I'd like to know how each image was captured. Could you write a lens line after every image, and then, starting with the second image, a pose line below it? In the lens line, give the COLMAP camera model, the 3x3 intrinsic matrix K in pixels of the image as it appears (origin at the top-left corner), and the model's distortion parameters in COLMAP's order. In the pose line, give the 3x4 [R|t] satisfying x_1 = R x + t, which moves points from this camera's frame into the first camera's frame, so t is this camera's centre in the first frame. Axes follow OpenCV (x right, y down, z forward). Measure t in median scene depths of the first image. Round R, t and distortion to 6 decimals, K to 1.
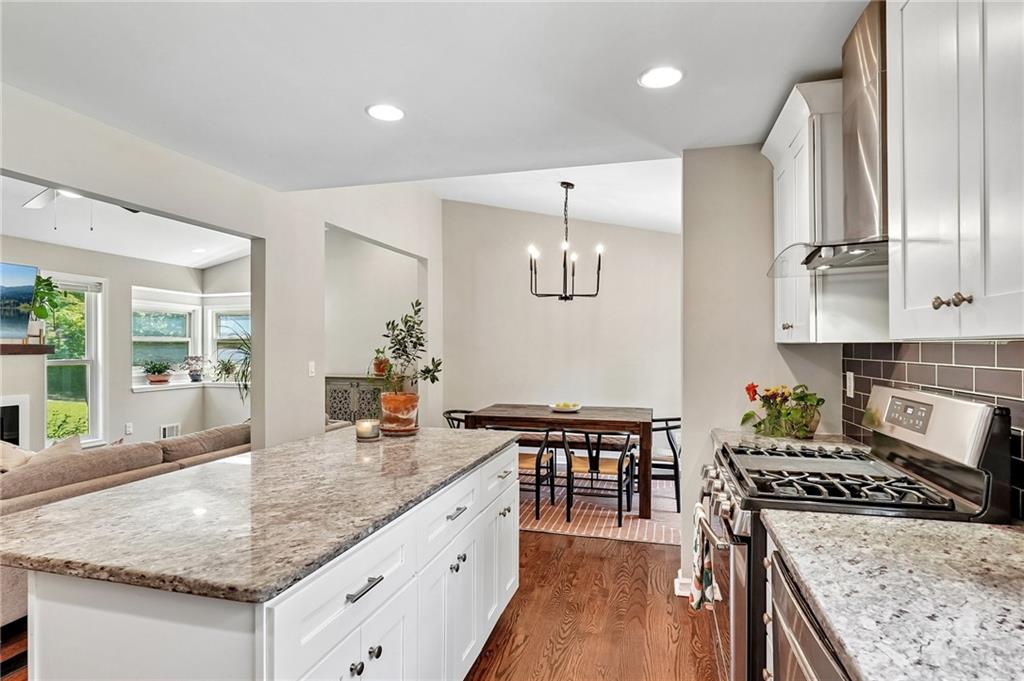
lens RADIAL K [[546.7, 0, 512.0], [0, 546.7, 340.5], [0, 0, 1]] dist [-0.004289, -0.000363]
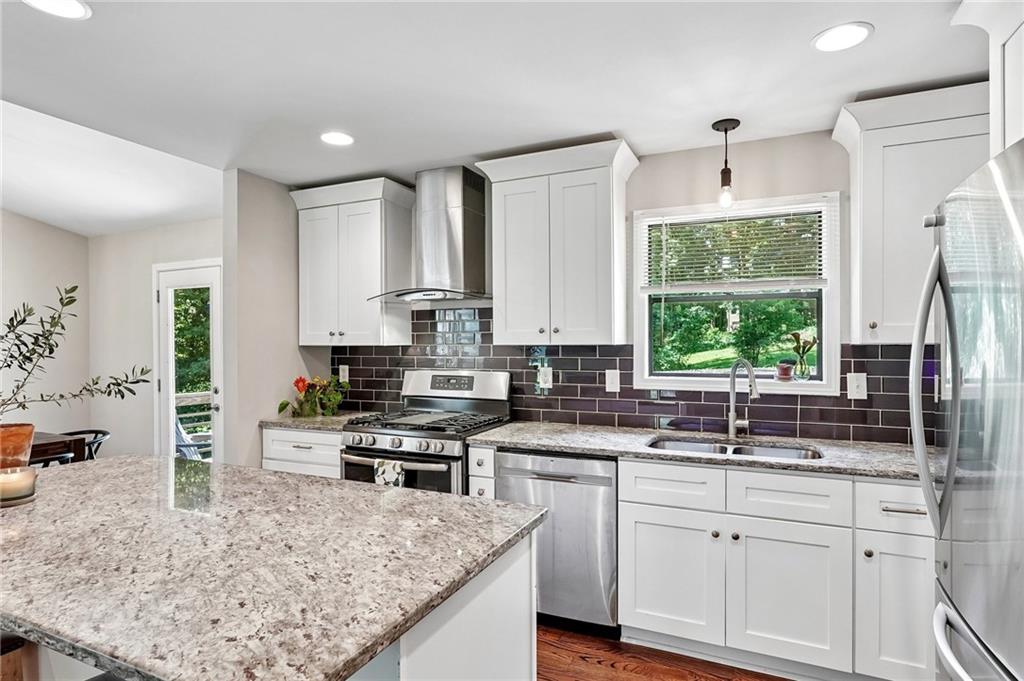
lens RADIAL K [[546.7, 0, 512.0], [0, 546.7, 340.5], [0, 0, 1]] dist [-0.004289, -0.000363]
pose [[0.162434, 0.007922, 0.986688, -1.415025], [-0.009668, 0.999933, -0.006437, -0.007923], [-0.986672, -0.008494, 0.162500, 0.594385]]
